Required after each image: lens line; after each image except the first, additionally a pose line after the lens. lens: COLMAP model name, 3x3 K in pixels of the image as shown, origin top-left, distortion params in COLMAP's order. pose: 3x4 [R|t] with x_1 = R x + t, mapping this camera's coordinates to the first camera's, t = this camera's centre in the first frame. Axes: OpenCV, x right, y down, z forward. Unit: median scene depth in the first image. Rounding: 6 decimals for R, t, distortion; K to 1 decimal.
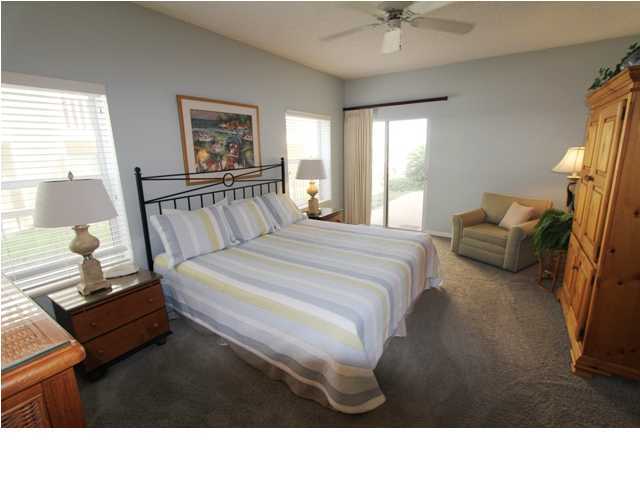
lens RADIAL K [[293.0, 0, 318.7], [0, 293.0, 213.9], [0, 0, 1]] dist [-0.003357, 0.000084]
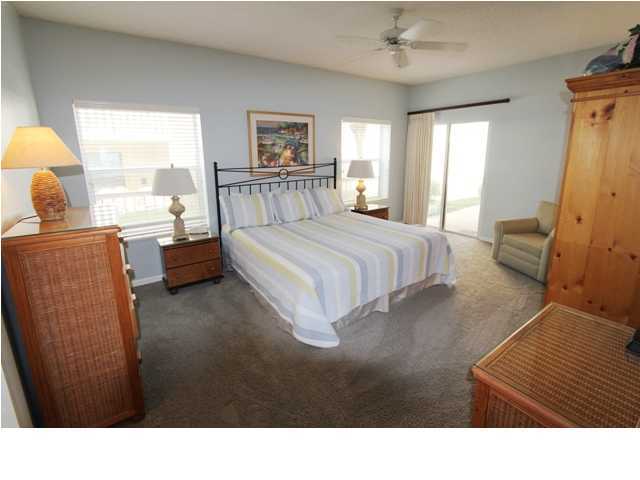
lens RADIAL K [[294.6, 0, 320.5], [0, 294.6, 214.1], [0, 0, 1]] dist [-0.023797, 0.005425]
pose [[0.933873, 0.089298, -0.346277, 0.300402], [-0.089537, 0.995865, 0.015342, 0.022650], [0.346215, 0.016677, 0.938007, -0.142525]]
